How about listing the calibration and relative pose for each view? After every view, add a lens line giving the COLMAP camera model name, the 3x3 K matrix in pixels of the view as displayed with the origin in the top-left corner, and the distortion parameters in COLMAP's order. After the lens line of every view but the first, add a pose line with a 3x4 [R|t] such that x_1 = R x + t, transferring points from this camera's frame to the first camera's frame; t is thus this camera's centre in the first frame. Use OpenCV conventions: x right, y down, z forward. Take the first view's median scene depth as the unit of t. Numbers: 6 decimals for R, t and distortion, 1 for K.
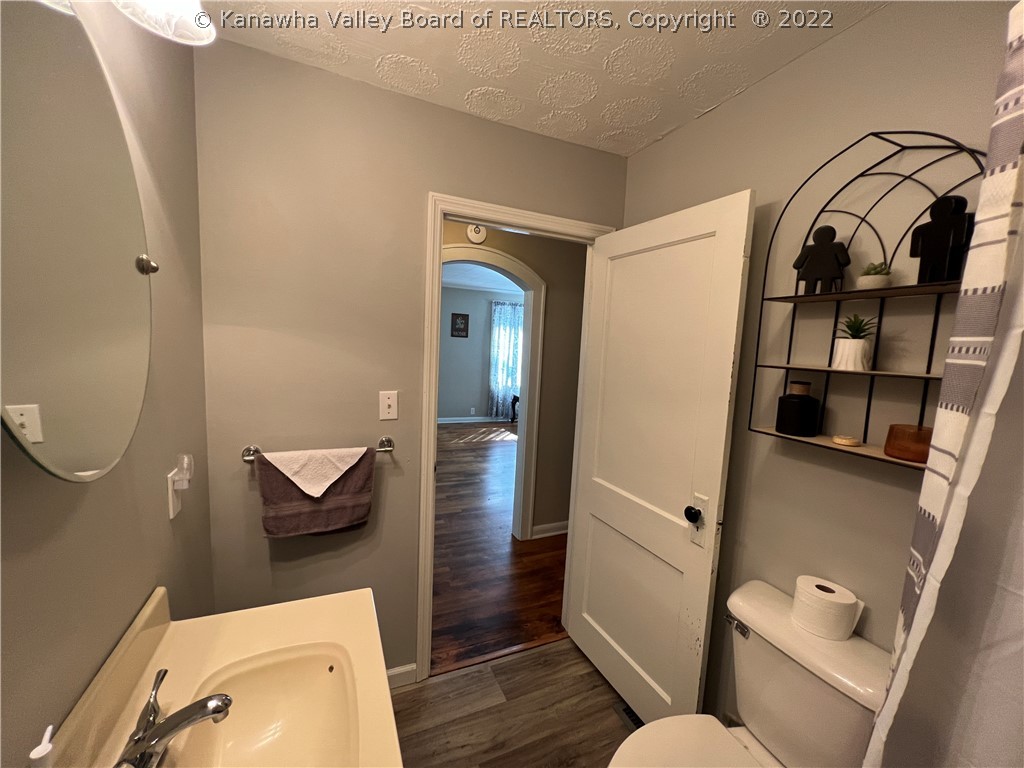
lens RADIAL K [[410.2, 0, 512.8], [0, 410.2, 385.2], [0, 0, 1]] dist [-0.001370, -0.000337]
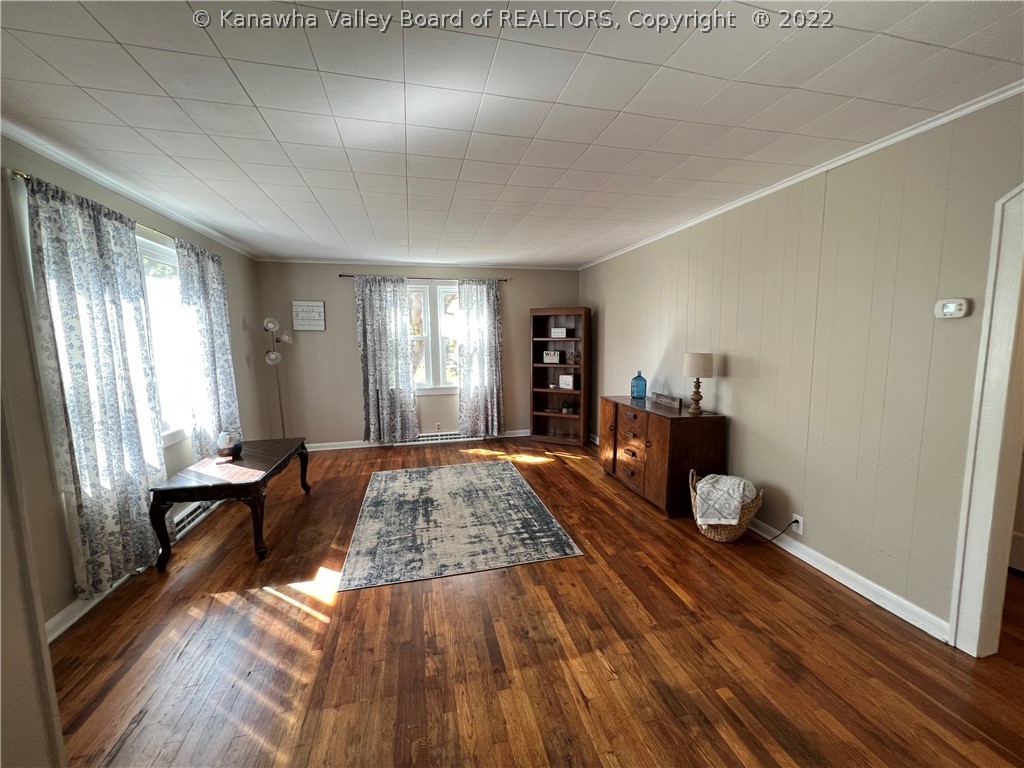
lens RADIAL K [[410.2, 0, 514.5], [0, 410.2, 386.0], [0, 0, 1]] dist [-0.001370, -0.000337]
pose [[0.175405, -0.160572, 0.971313, -0.261061], [0.122813, 0.982471, 0.140238, -0.071111], [-0.976806, 0.094692, 0.192051, 0.653614]]
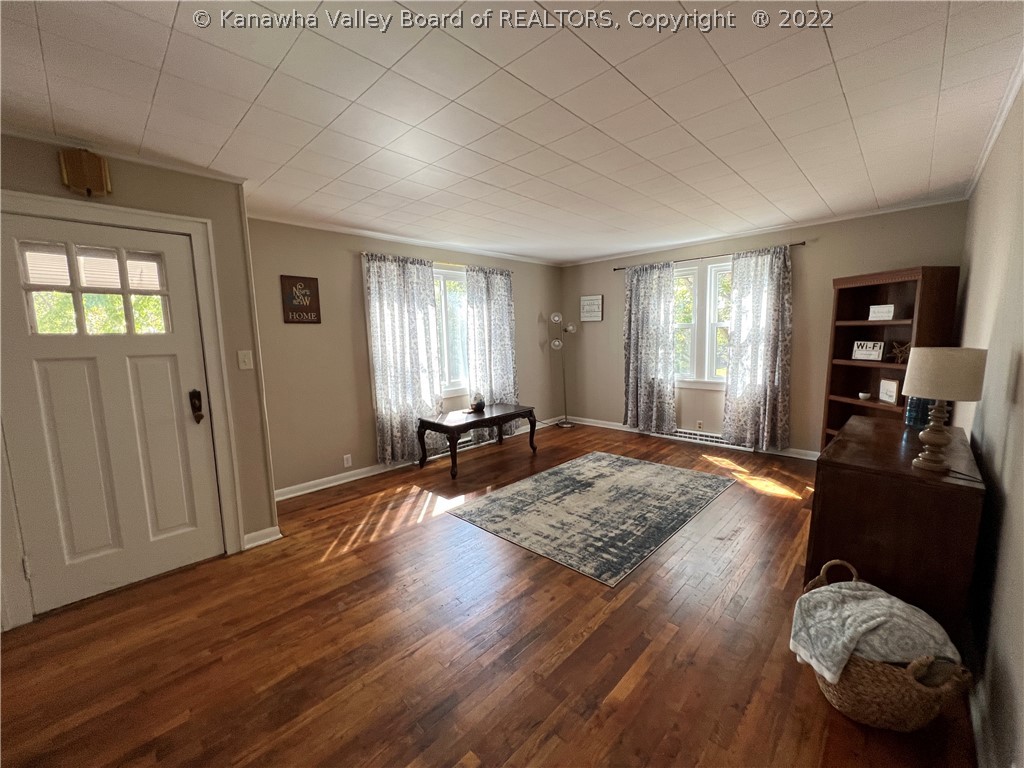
lens RADIAL K [[410.2, 0, 513.4], [0, 410.2, 387.8], [0, 0, 1]] dist [-0.001370, -0.000337]
pose [[0.925718, -0.116439, 0.359844, -0.079339], [0.106728, 0.993186, 0.046813, -0.033149], [-0.362843, -0.004930, 0.931837, 0.423374]]
